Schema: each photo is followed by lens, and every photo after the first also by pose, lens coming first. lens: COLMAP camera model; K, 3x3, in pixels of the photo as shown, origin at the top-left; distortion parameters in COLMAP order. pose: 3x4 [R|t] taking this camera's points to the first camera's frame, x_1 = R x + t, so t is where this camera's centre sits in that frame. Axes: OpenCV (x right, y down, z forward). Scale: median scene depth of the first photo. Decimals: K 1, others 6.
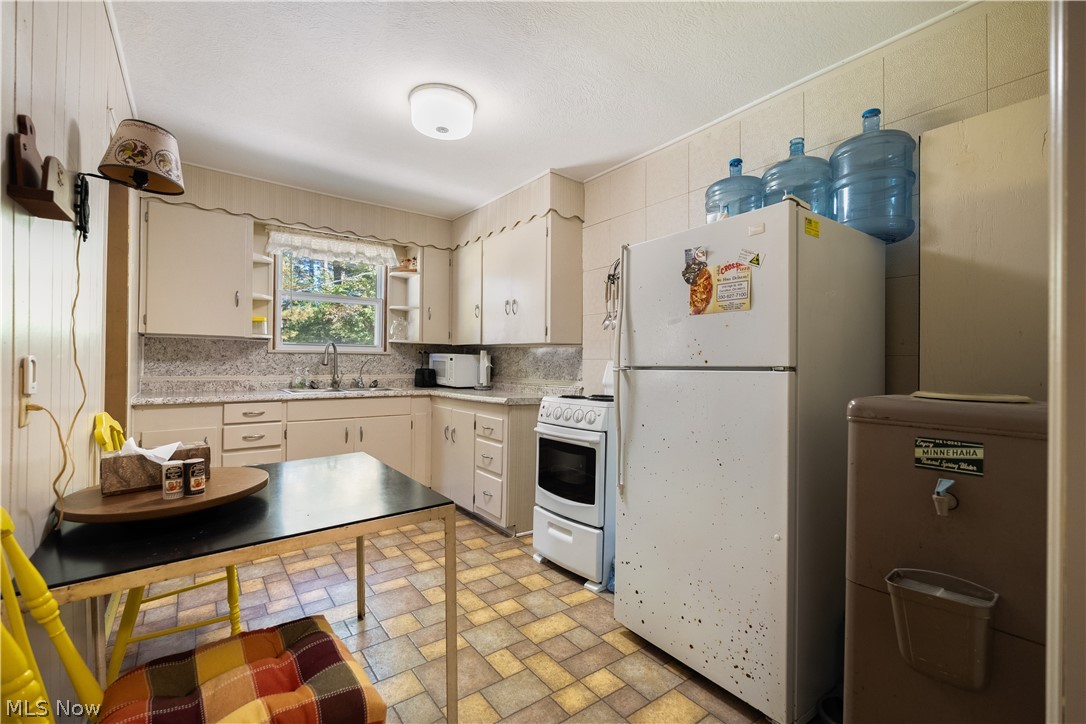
lens RADIAL K [[478.9, 0, 541.0], [0, 478.9, 359.5], [0, 0, 1]] dist [-0.000804, 0.000331]
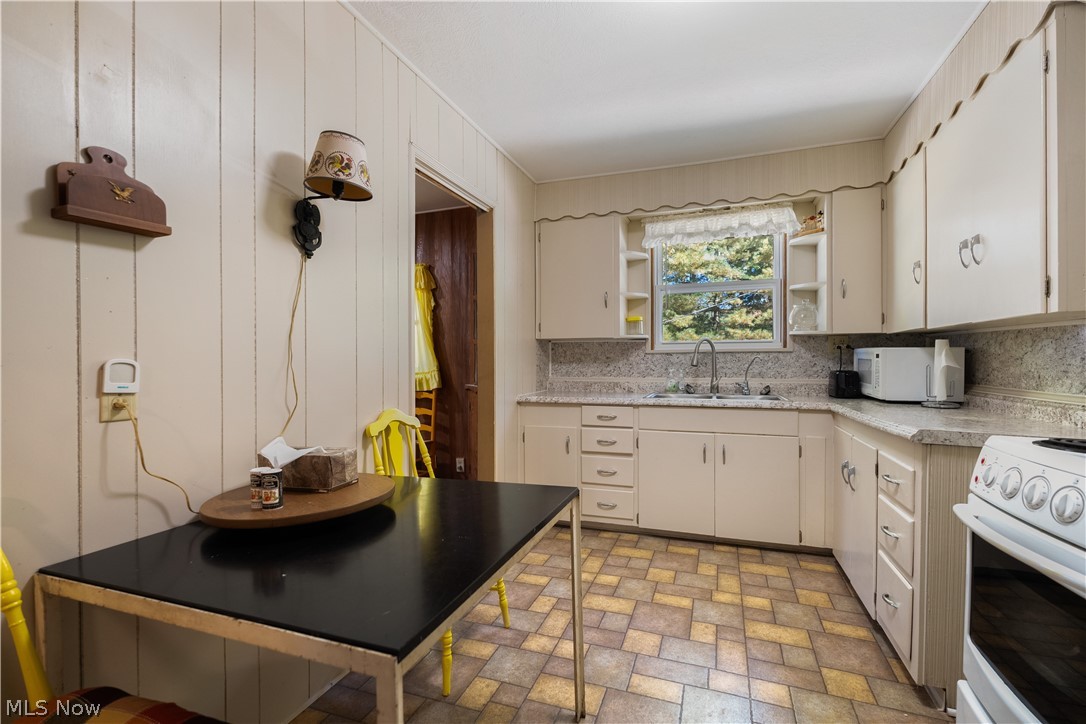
lens RADIAL K [[474.4, 0, 541.6], [0, 474.4, 365.5], [0, 0, 1]] dist [-0.001037, -0.000402]
pose [[0.543895, -0.006849, -0.839125, 0.109840], [0.014641, 0.999892, 0.001328, 0.005566], [0.839025, -0.013008, 0.543937, 0.327635]]
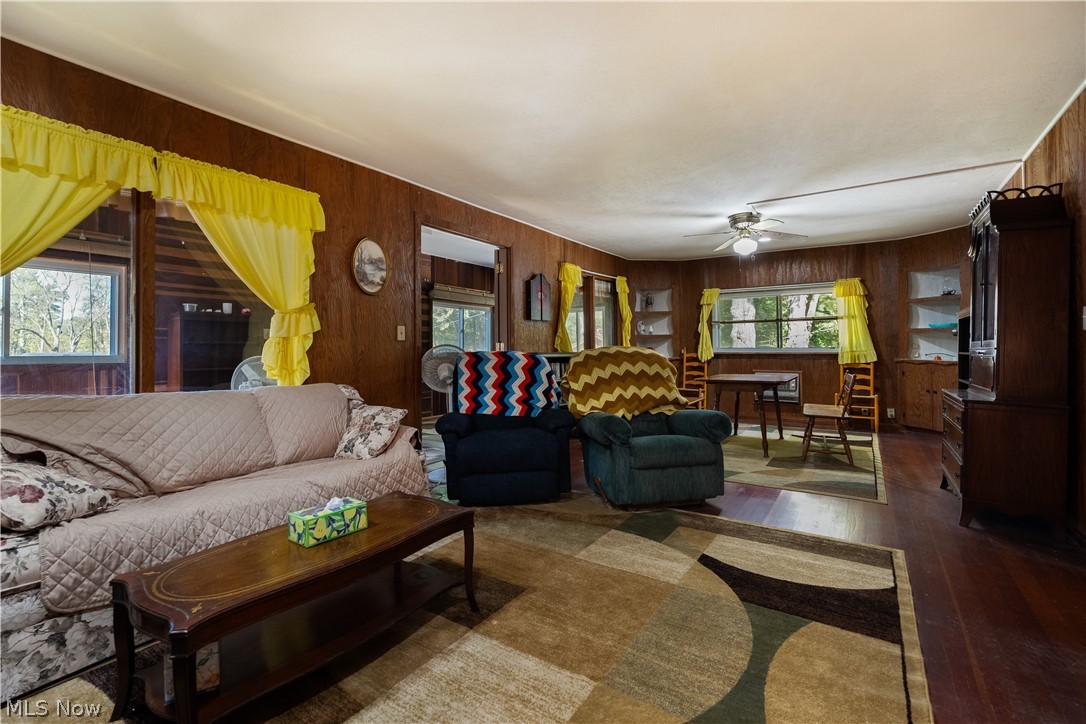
lens RADIAL K [[491.1, 0, 537.1], [0, 491.1, 338.9], [0, 0, 1]] dist [0.000291, 0.000072]
pose [[0.341618, -0.025696, -0.939488, 0.268073], [0.012921, 0.999660, -0.022643, 0.001571], [0.939750, -0.004404, 0.341834, -0.999529]]
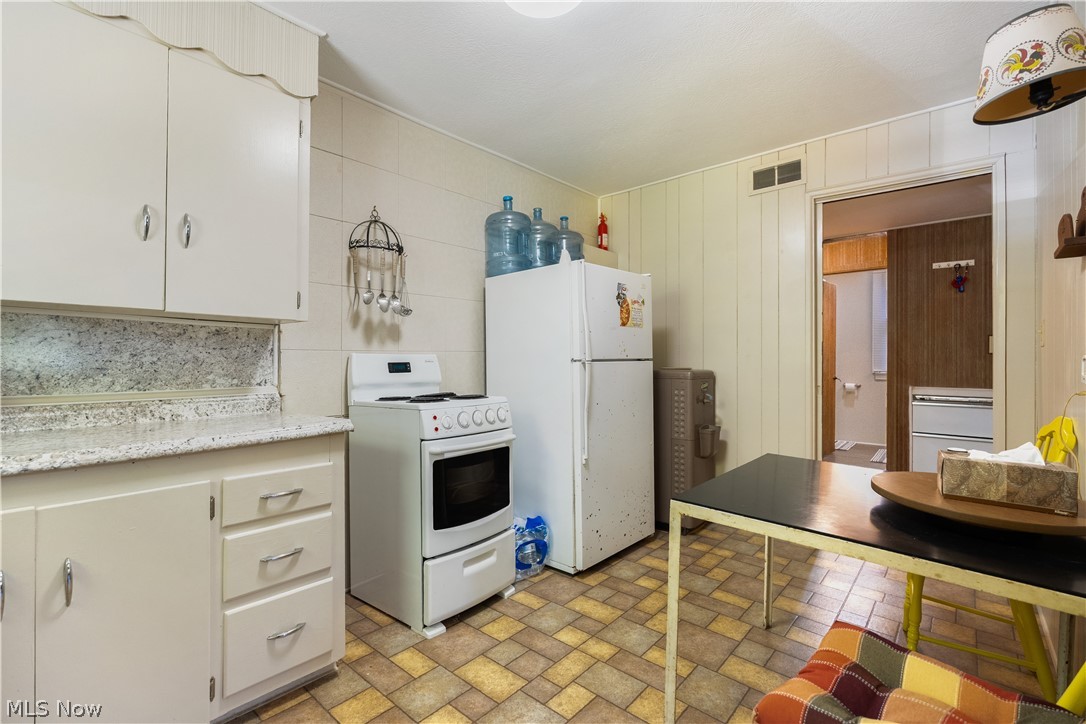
lens RADIAL K [[477.5, 0, 539.7], [0, 477.5, 356.8], [0, 0, 1]] dist [-0.003198, -0.000496]
pose [[-0.209680, -0.005259, 0.977756, -0.541339], [-0.011781, 0.999927, 0.002852, 0.002948], [-0.977699, -0.010921, -0.209727, 0.744035]]
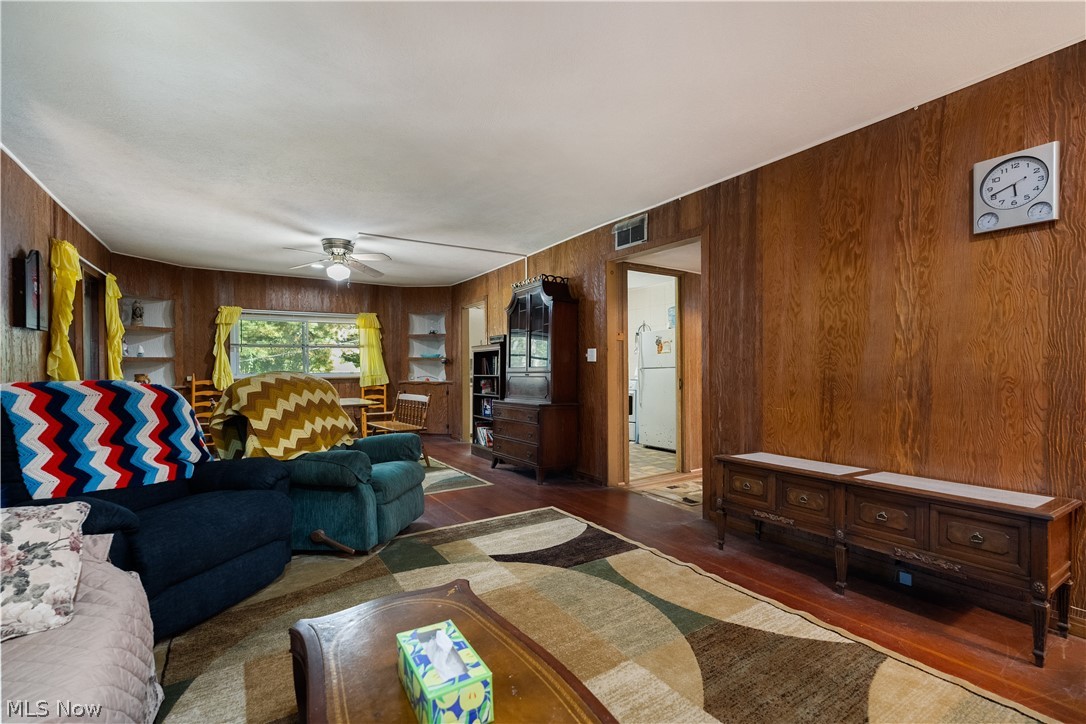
lens RADIAL K [[474.4, 0, 541.6], [0, 474.4, 365.5], [0, 0, 1]] dist [-0.001037, -0.000402]
pose [[0.997910, -0.017535, -0.062199, -0.168993], [0.017471, 0.999846, -0.001567, -0.005635], [0.062217, 0.000477, 0.998063, -1.282625]]
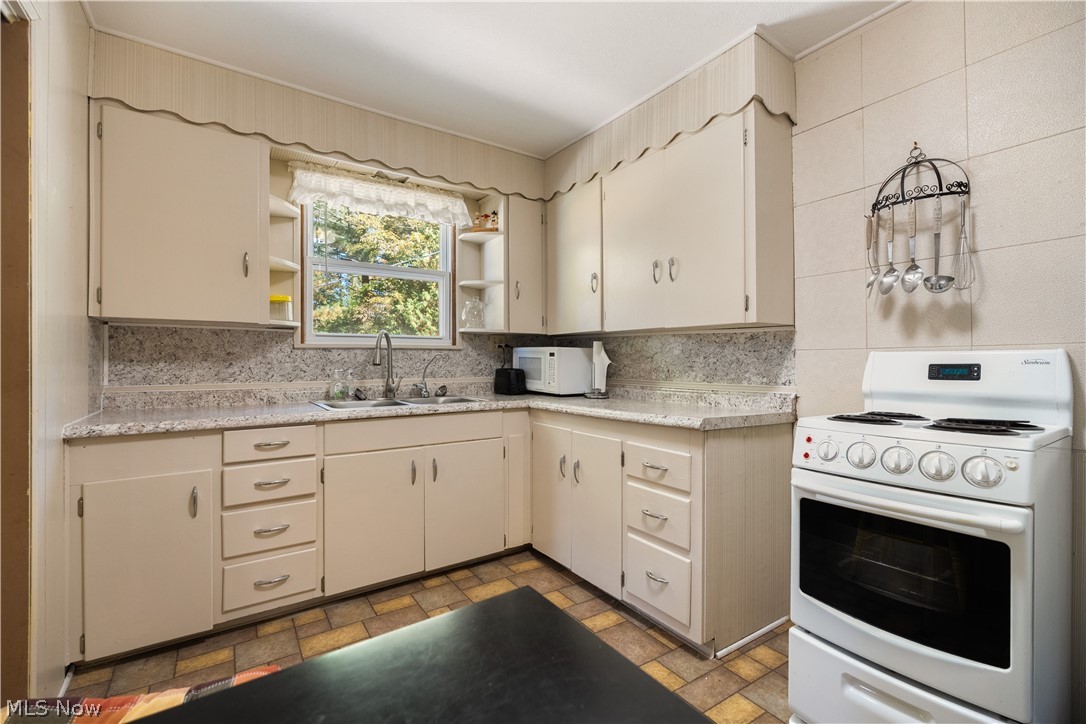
lens RADIAL K [[478.9, 0, 541.0], [0, 478.9, 359.5], [0, 0, 1]] dist [-0.000804, 0.000331]
pose [[0.998722, -0.013622, -0.048665, -0.192907], [0.013804, 0.999899, 0.003402, 0.004651], [0.048614, -0.004069, 0.998809, 0.347953]]
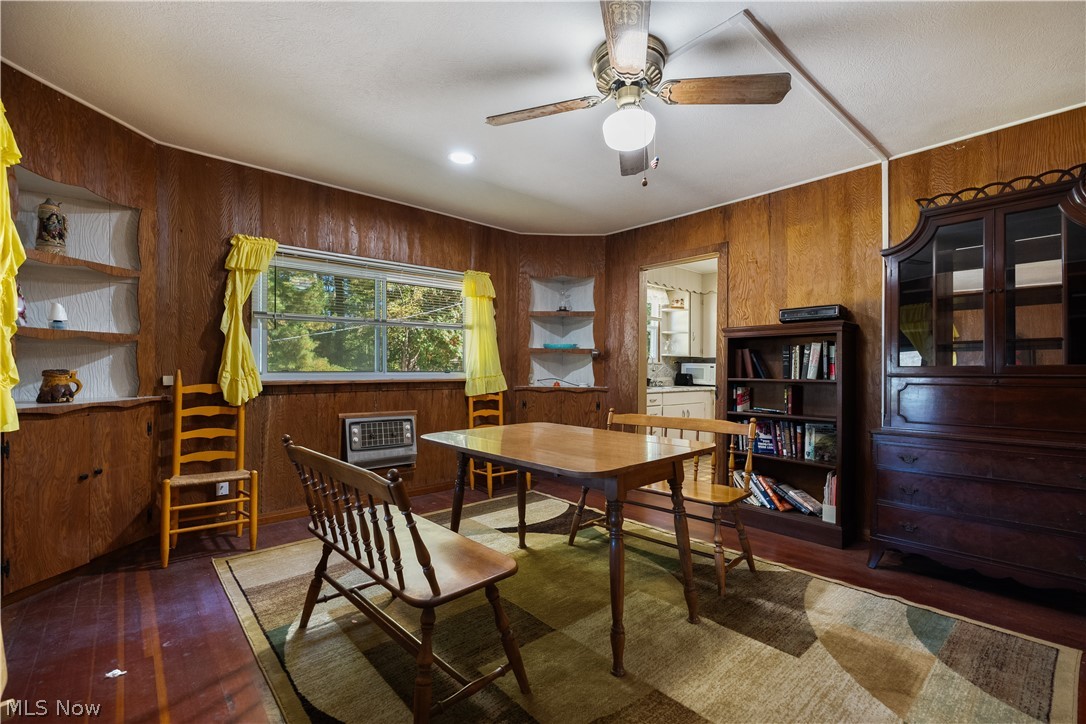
lens RADIAL K [[471.4, 0, 539.6], [0, 471.4, 365.3], [0, 0, 1]] dist [-0.001765, -0.000499]
pose [[0.996872, -0.003059, 0.078978, -0.970516], [0.003249, 0.999992, -0.002274, -0.005397], [-0.078970, 0.002523, 0.996874, -0.511851]]
